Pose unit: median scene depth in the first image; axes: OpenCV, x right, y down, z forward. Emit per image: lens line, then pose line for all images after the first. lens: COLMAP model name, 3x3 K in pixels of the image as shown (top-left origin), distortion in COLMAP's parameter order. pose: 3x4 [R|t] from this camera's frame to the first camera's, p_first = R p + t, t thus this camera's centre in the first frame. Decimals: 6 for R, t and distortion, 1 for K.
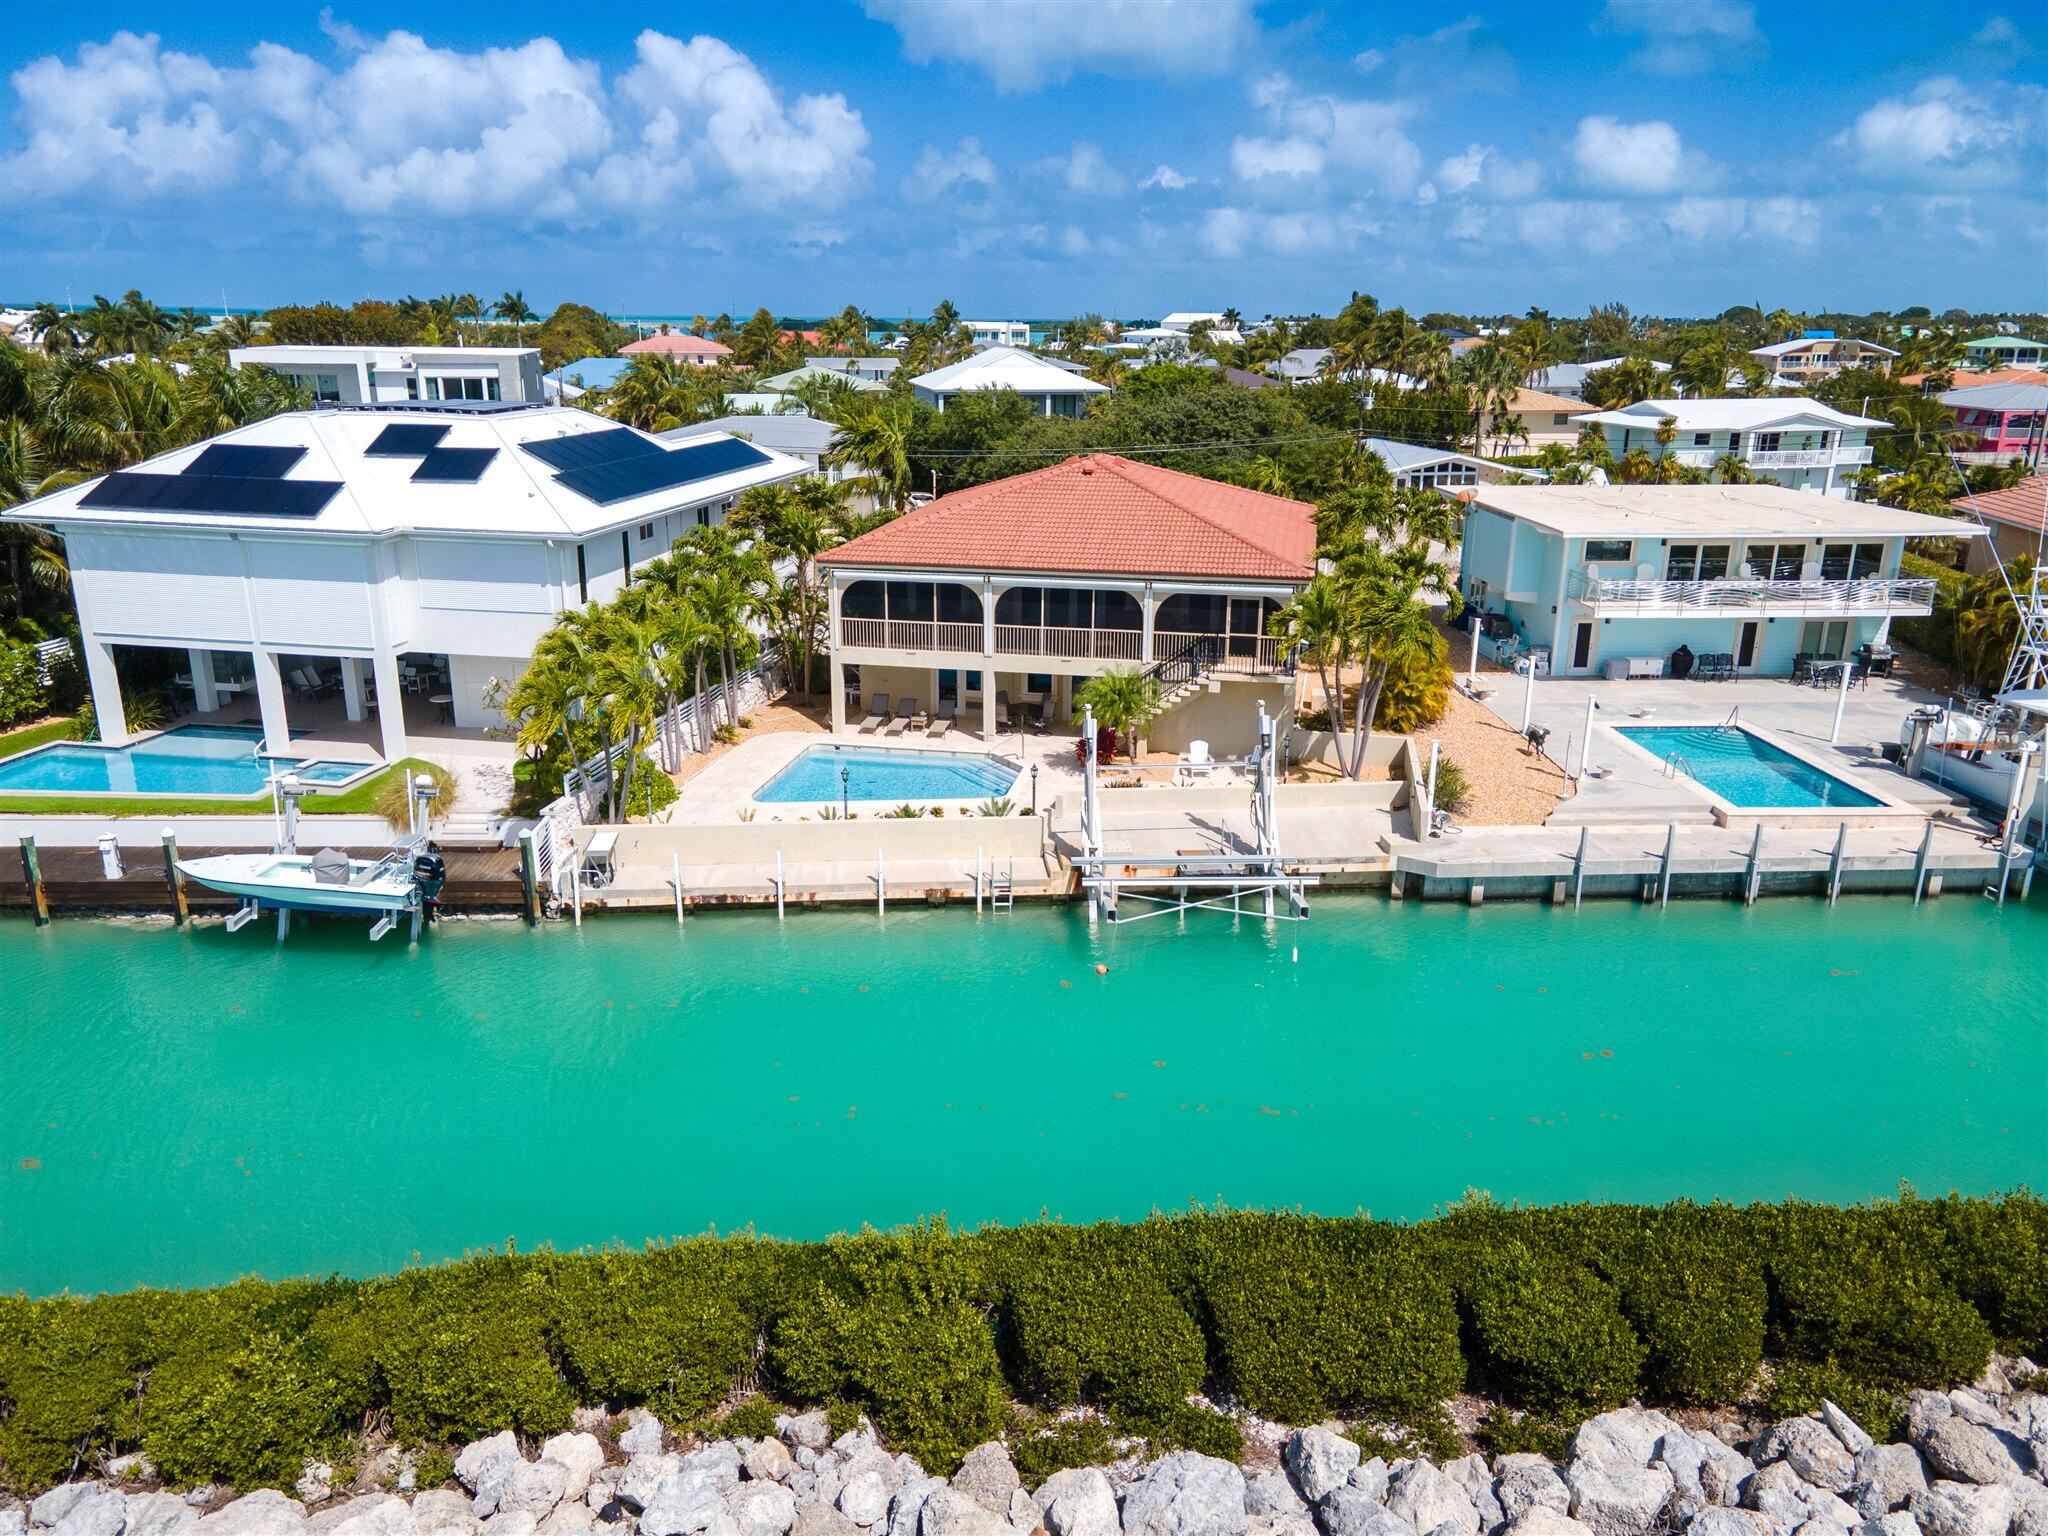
lens RADIAL K [[1441.4, 0, 1024.0], [0, 1441.4, 768.0], [0, 0, 1]] dist [0.008660, 0.054491]
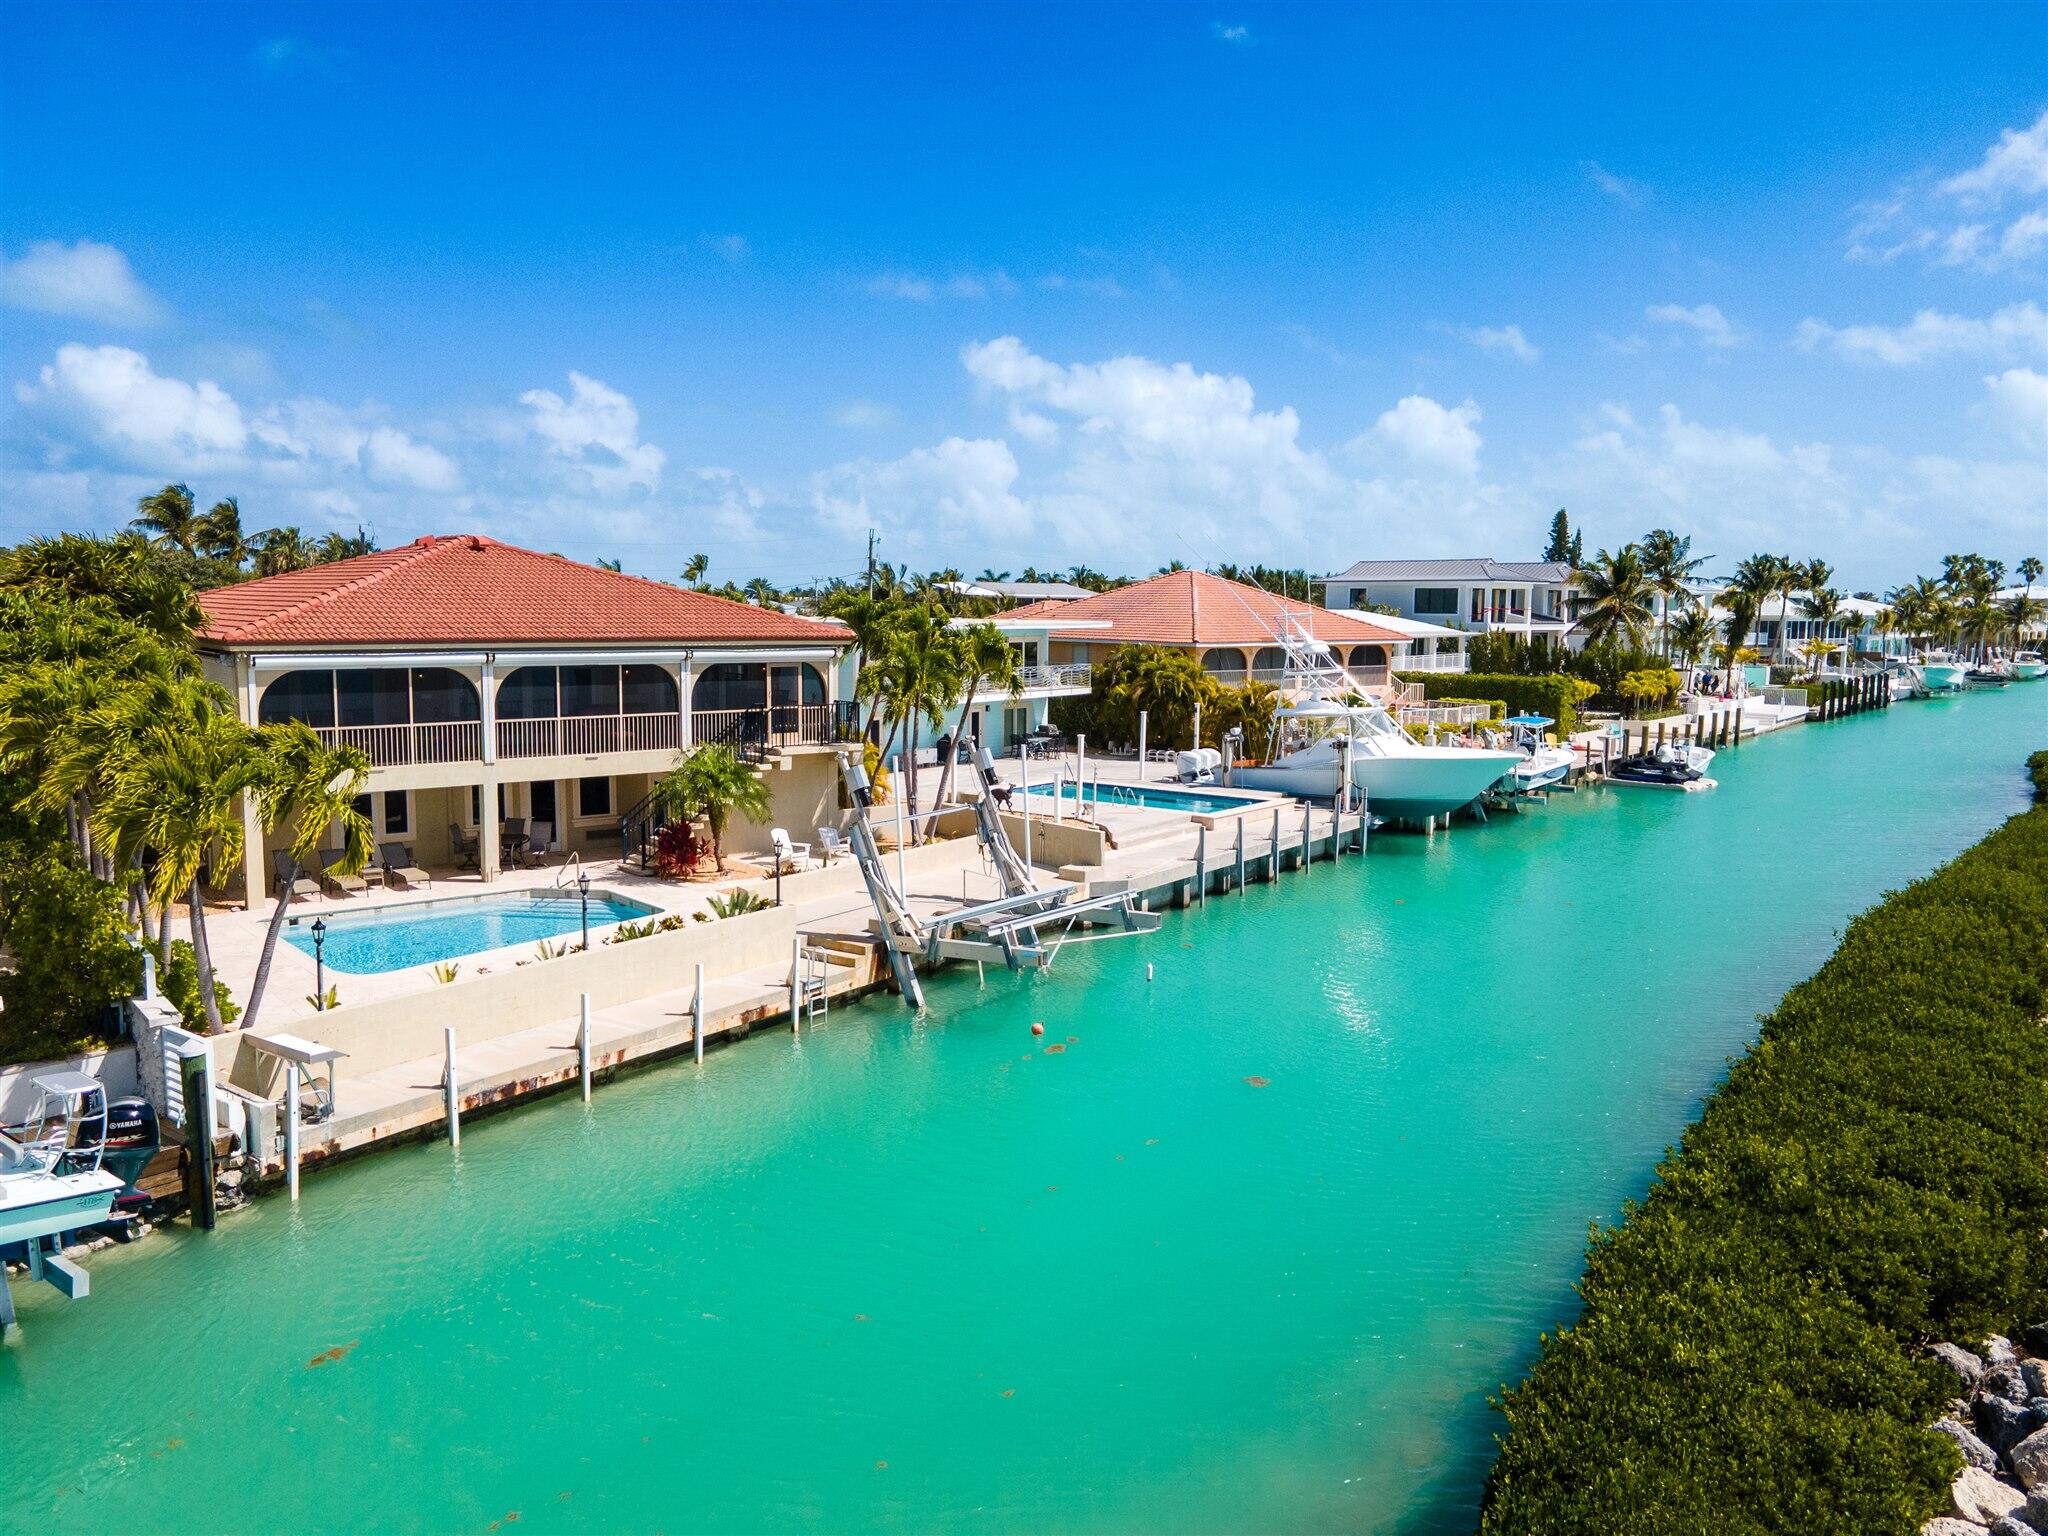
lens RADIAL K [[1498.3, 0, 1024.0], [0, 1498.3, 768.0], [0, 0, 1]] dist [-0.002430, -0.001065]
pose [[0.625401, -0.083535, 0.775820, -0.464908], [0.223287, 0.971836, -0.075354, 0.044564], [-0.747675, 0.220356, 0.626439, 0.328419]]
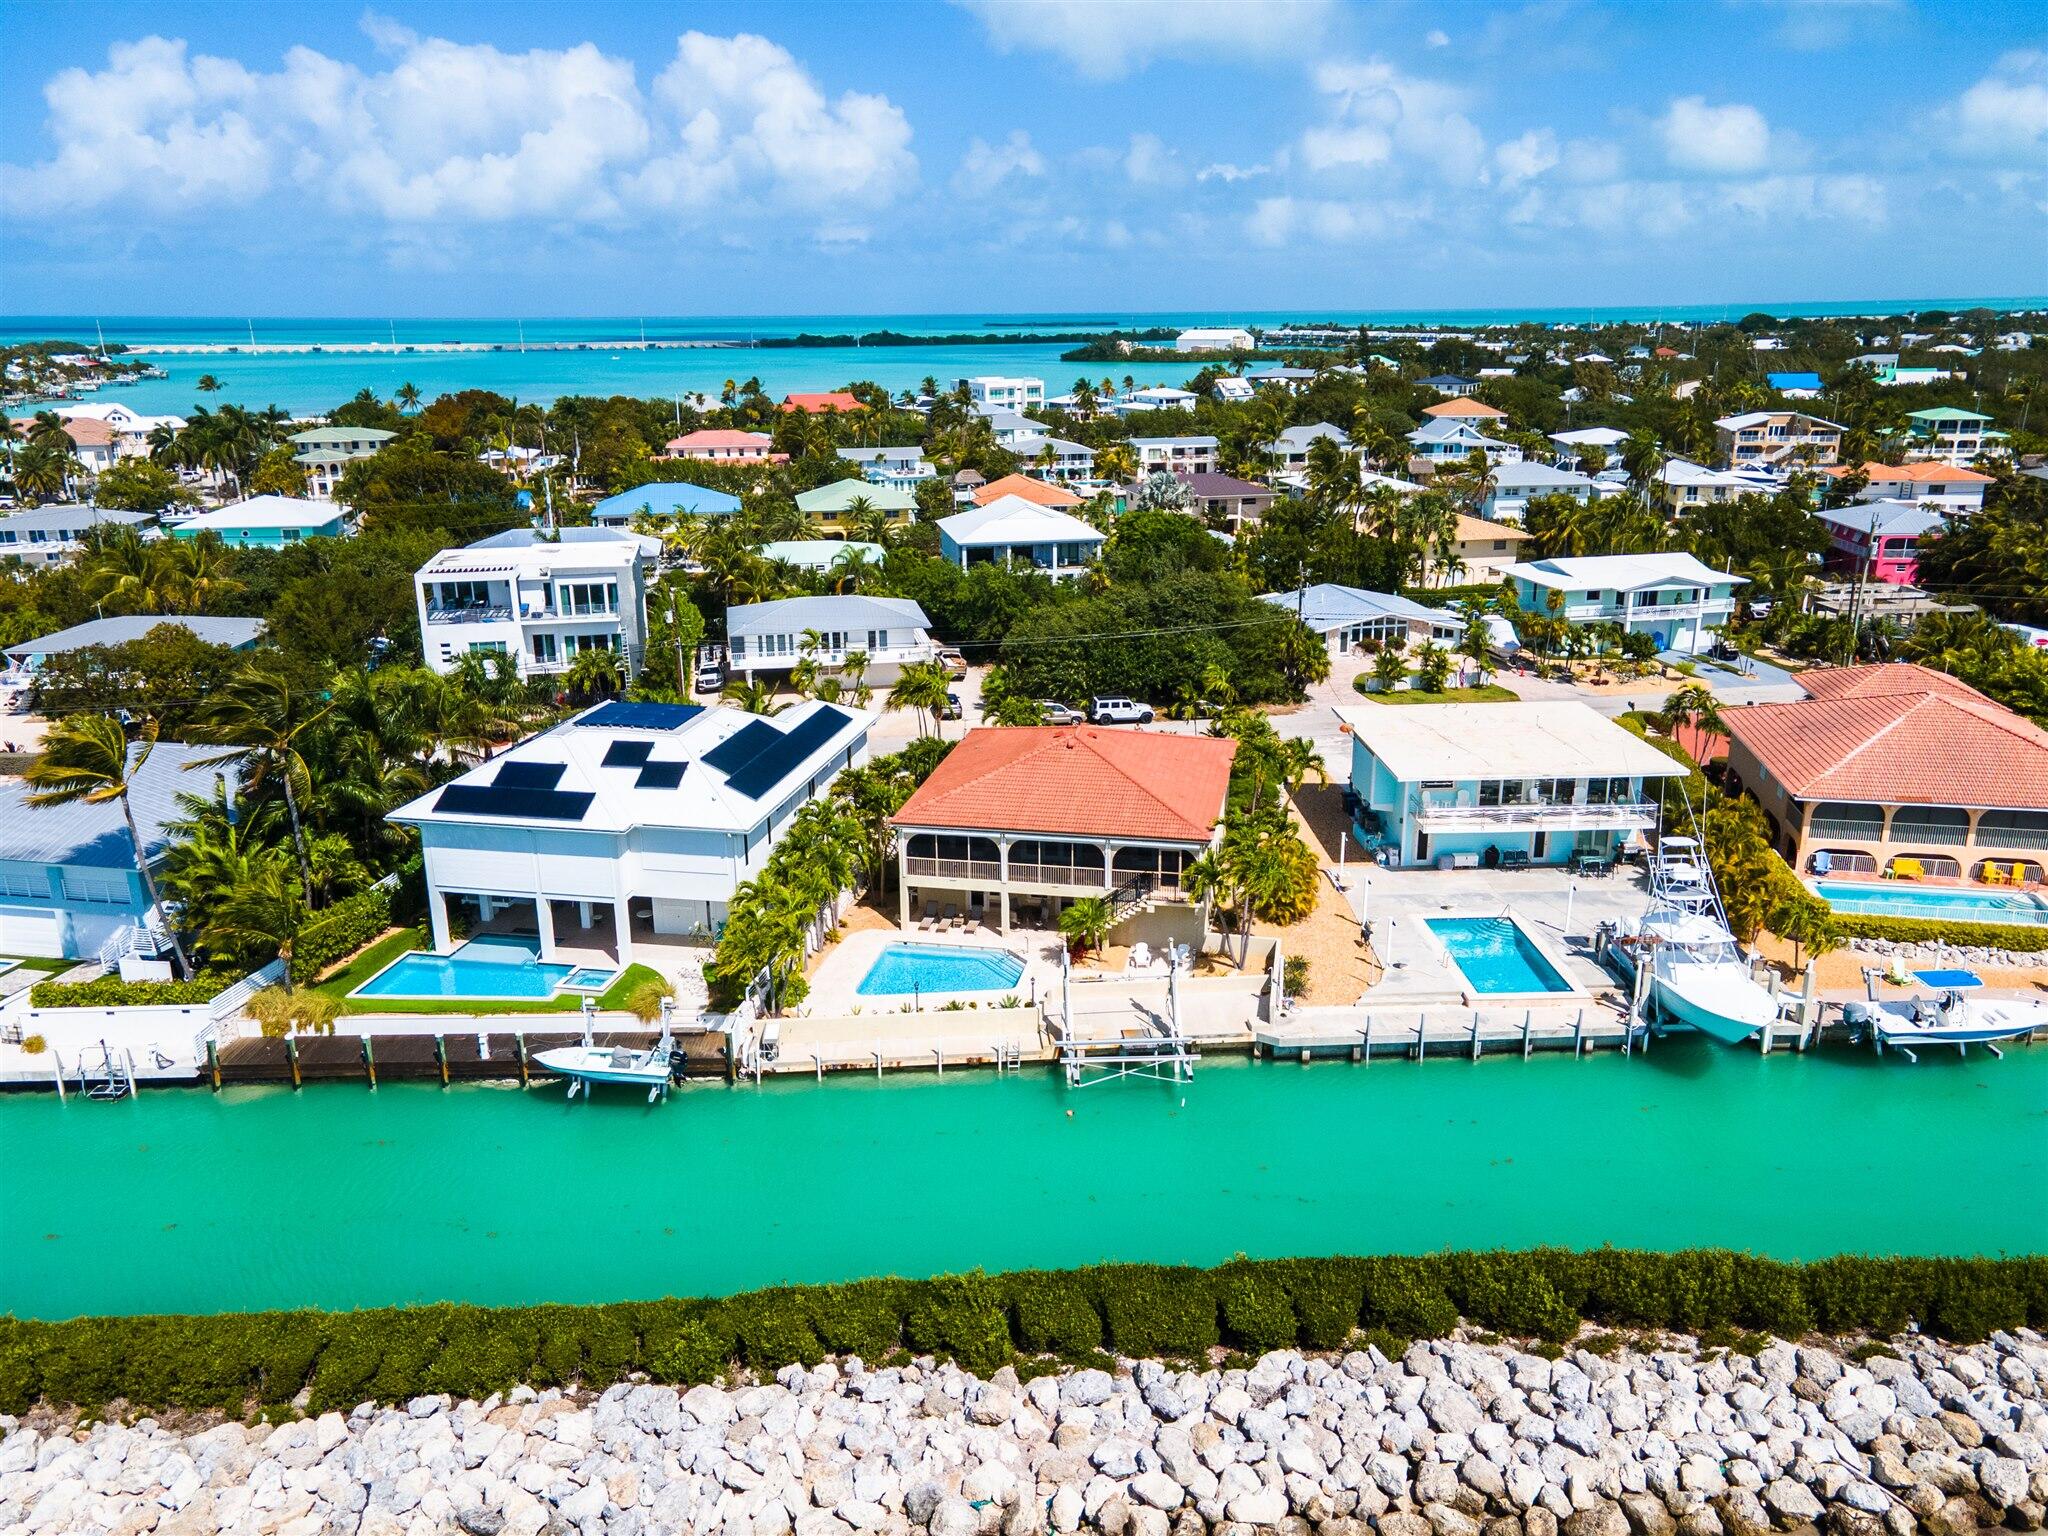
lens RADIAL K [[1473.6, 0, 1025.0], [0, 1473.6, 762.6], [0, 0, 1]] dist [0.030767, -0.001334]
pose [[0.999804, -0.012821, -0.015087, 0.023016], [0.012743, 0.999905, -0.005307, -0.203116], [0.015154, 0.005113, 0.999872, -0.571770]]
